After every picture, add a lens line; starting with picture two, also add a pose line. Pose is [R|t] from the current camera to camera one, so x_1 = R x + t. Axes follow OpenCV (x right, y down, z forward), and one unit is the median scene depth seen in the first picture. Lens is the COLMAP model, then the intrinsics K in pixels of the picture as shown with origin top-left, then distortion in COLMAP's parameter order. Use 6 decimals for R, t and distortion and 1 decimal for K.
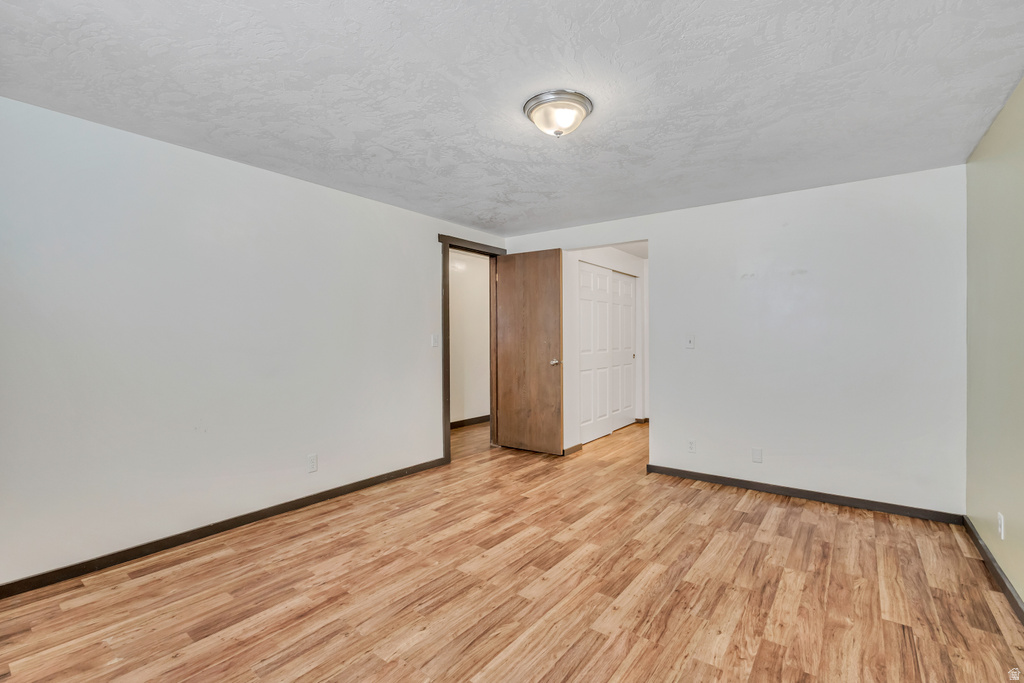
lens RADIAL K [[453.9, 0, 505.7], [0, 453.9, 337.4], [0, 0, 1]] dist [-0.009870, 0.000063]
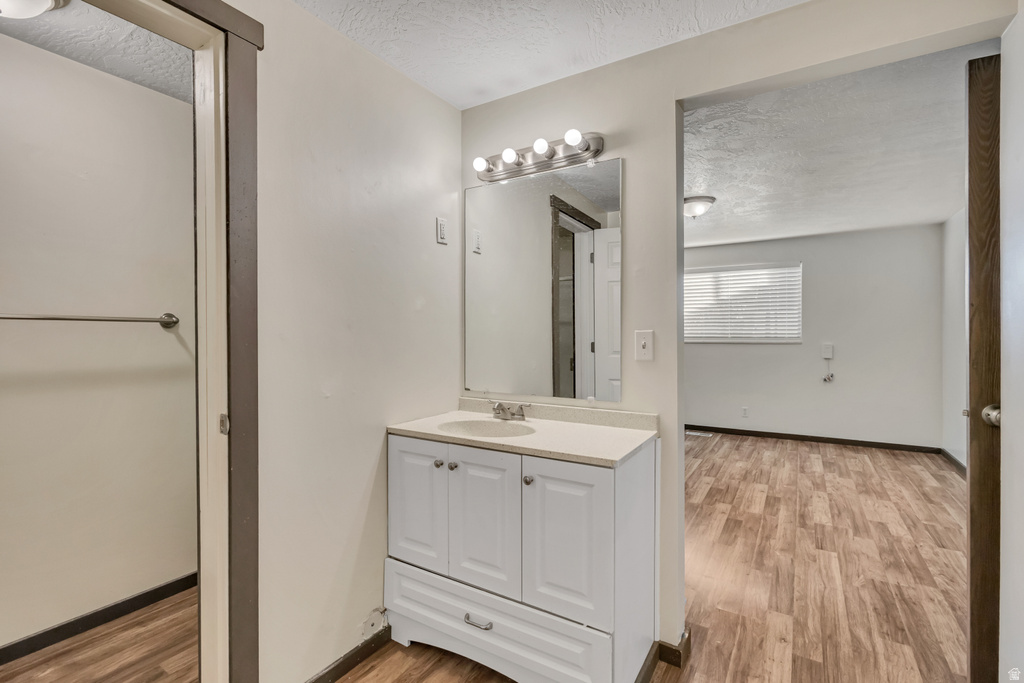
lens RADIAL K [[453.9, 0, 505.7], [0, 453.9, 337.4], [0, 0, 1]] dist [-0.009870, 0.000063]
pose [[-0.996443, 0.004543, -0.084151, 0.822685], [0.004203, 0.999982, 0.004220, -0.004647], [0.084169, 0.003852, -0.996444, 2.222250]]
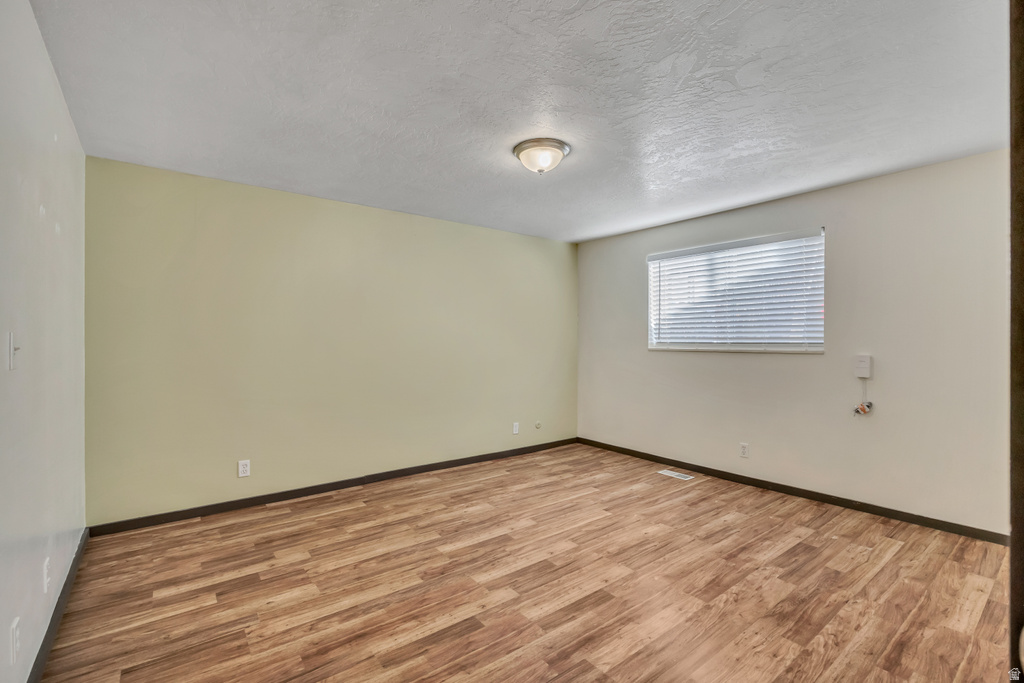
lens RADIAL K [[453.9, 0, 505.7], [0, 453.9, 337.4], [0, 0, 1]] dist [-0.009870, 0.000063]
pose [[-0.965659, 0.001166, 0.259812, -0.087031], [-0.000564, 0.999978, -0.006583, 0.000018], [-0.259814, -0.006504, -0.965637, 1.843518]]
